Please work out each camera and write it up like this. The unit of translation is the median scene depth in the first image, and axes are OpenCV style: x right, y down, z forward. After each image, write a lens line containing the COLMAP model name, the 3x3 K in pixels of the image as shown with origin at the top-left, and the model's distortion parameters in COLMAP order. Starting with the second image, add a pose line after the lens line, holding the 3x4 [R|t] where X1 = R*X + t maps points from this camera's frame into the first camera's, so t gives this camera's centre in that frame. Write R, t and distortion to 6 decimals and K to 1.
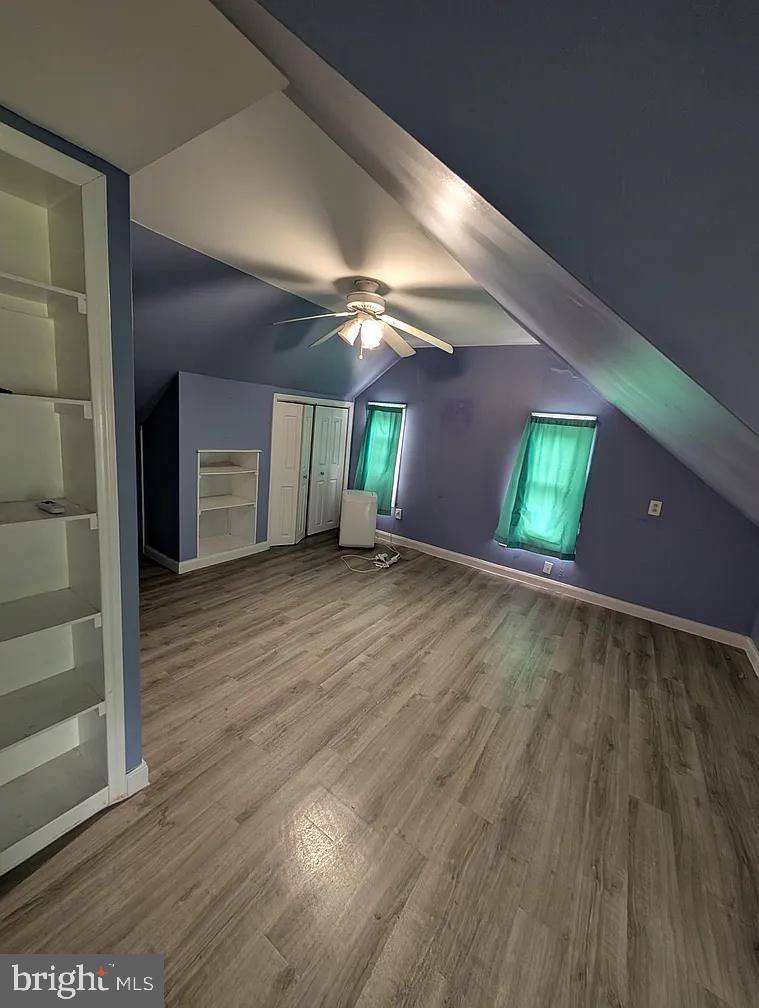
lens RADIAL K [[378.9, 0, 375.0], [0, 378.9, 501.4], [0, 0, 1]] dist [0.000645, 0.000110]
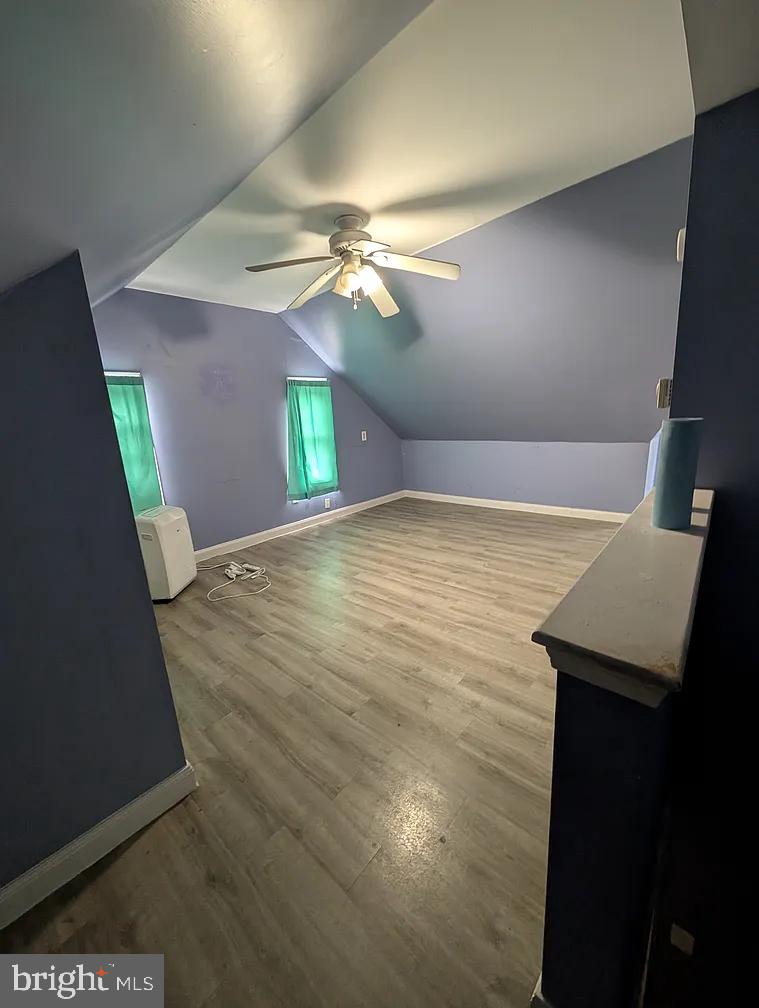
lens RADIAL K [[378.9, 0, 375.0], [0, 378.9, 501.4], [0, 0, 1]] dist [0.000645, 0.000110]
pose [[0.129699, -0.320806, 0.938223, -0.849146], [0.281684, 0.919151, 0.275345, -0.159171], [-0.950701, 0.228570, 0.209578, 0.729891]]
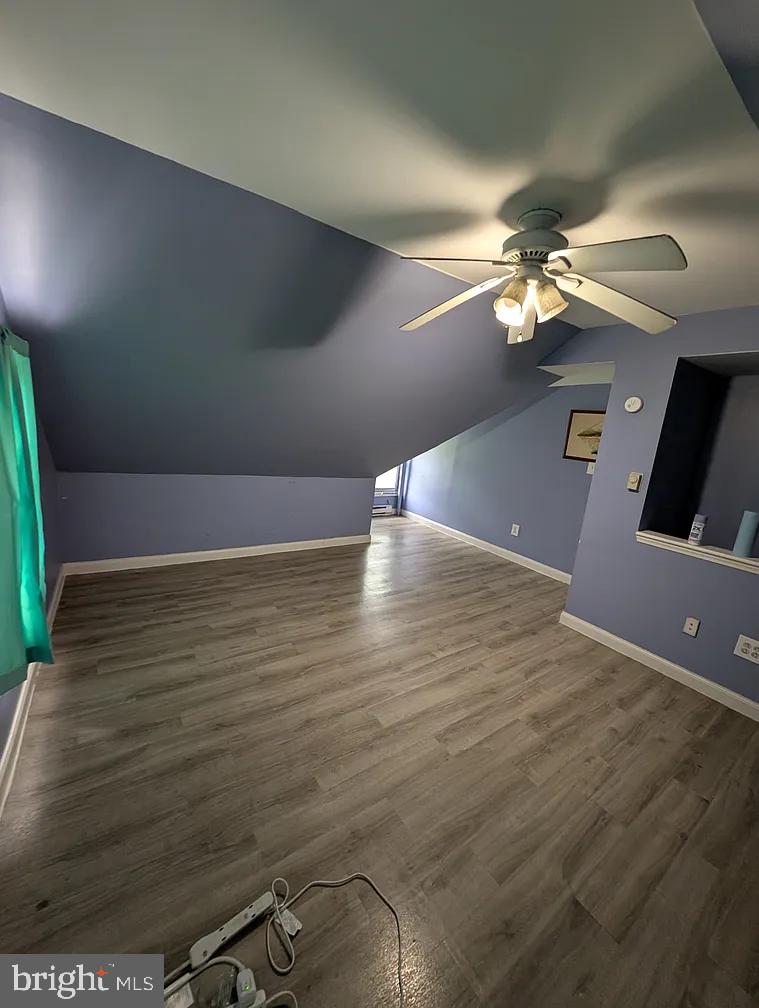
lens RADIAL K [[378.9, 0, 375.0], [0, 378.9, 501.4], [0, 0, 1]] dist [0.000645, 0.000110]
pose [[-0.913237, -0.258948, 0.314555, -0.071316], [-0.111810, 0.901690, 0.417677, -0.312025], [-0.391788, 0.346267, -0.852409, 1.448193]]
